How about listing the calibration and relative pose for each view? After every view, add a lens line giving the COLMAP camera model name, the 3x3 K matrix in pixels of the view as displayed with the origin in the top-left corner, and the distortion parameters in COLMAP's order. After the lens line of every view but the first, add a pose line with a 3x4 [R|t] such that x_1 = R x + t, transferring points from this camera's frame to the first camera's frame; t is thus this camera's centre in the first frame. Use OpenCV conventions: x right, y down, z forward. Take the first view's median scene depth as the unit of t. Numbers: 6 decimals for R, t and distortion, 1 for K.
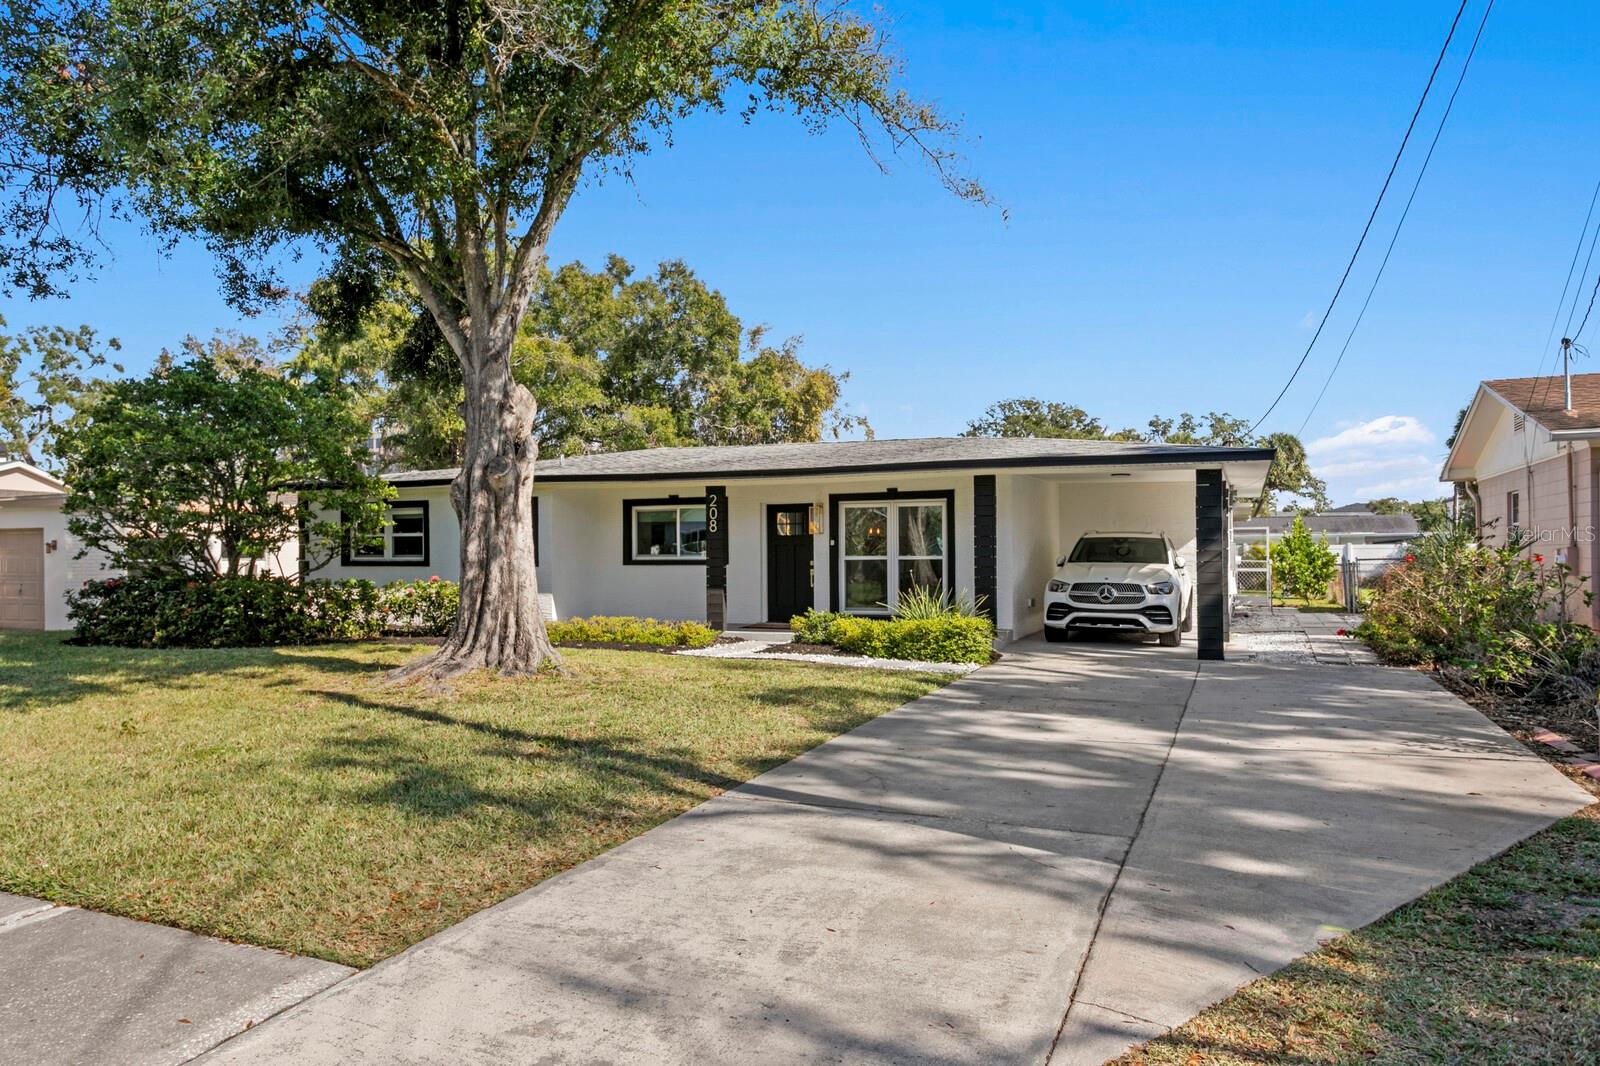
lens RADIAL K [[1039.9, 0, 816.2], [0, 1039.9, 542.0], [0, 0, 1]] dist [-0.002320, 0.001886]
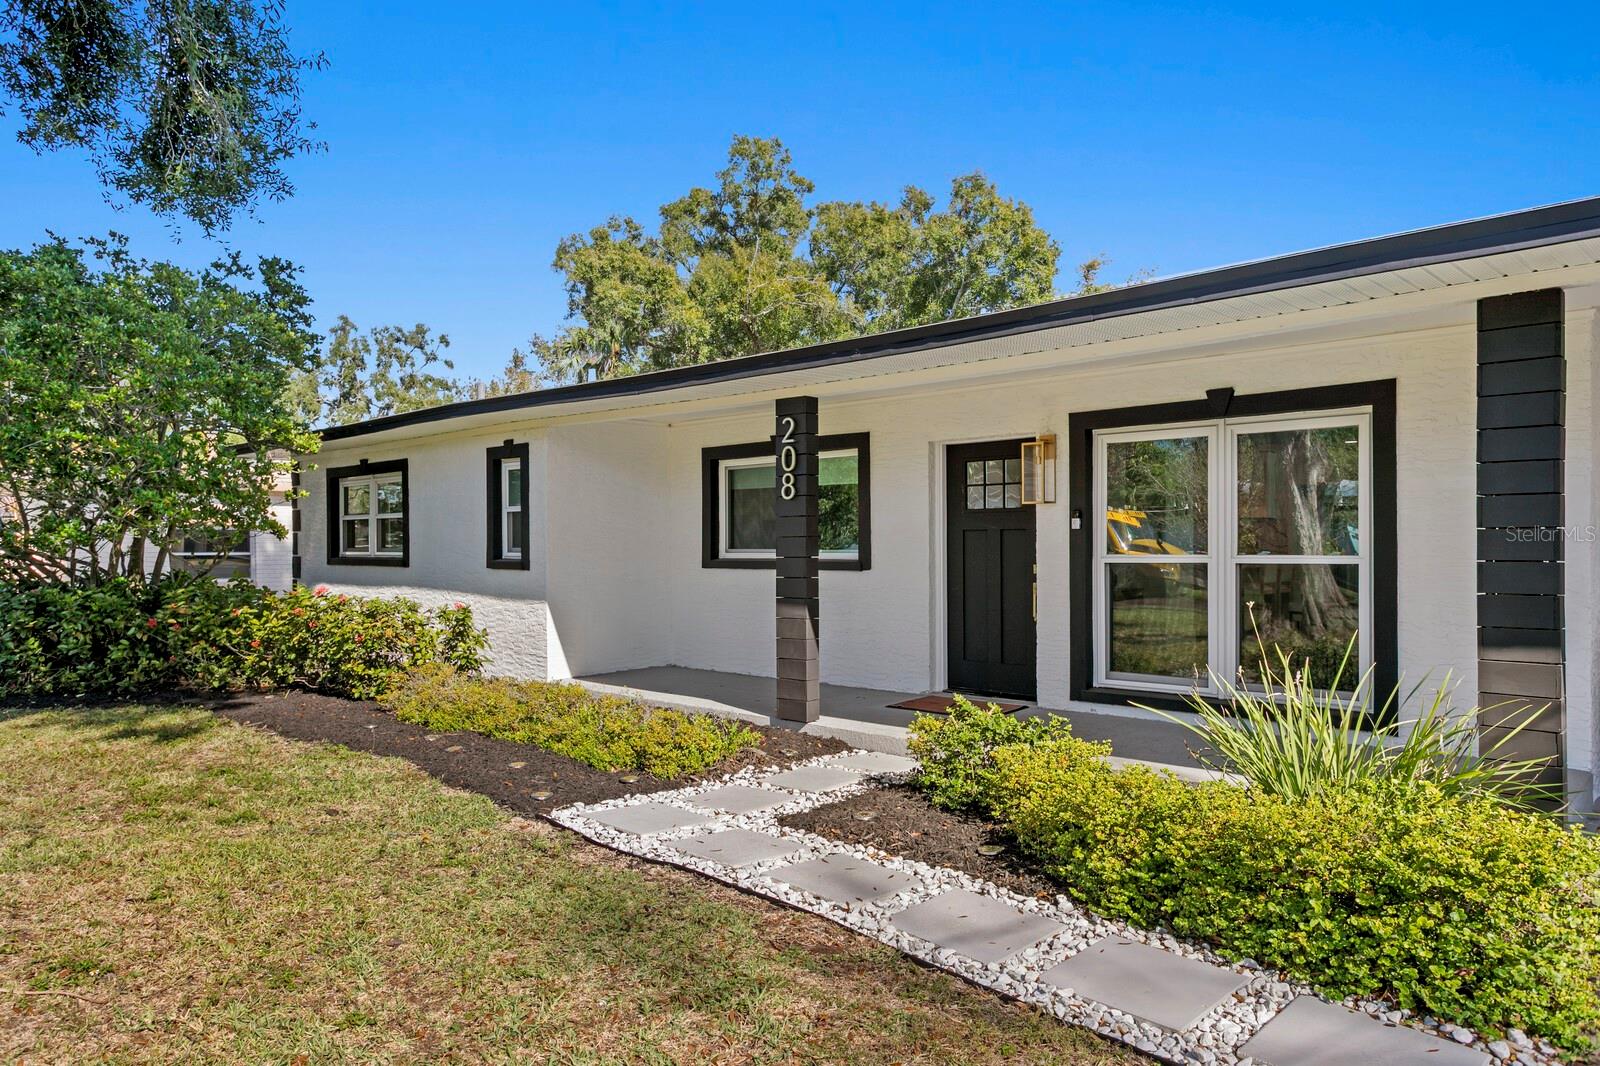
lens RADIAL K [[1039.9, 0, 796.5], [0, 1039.9, 533.1], [0, 0, 1]] dist [-0.002320, 0.001886]
pose [[0.930681, -0.001390, -0.365830, 0.063320], [0.000333, 0.999996, -0.002951, 0.005627], [0.365832, 0.002625, 0.930677, 0.528823]]
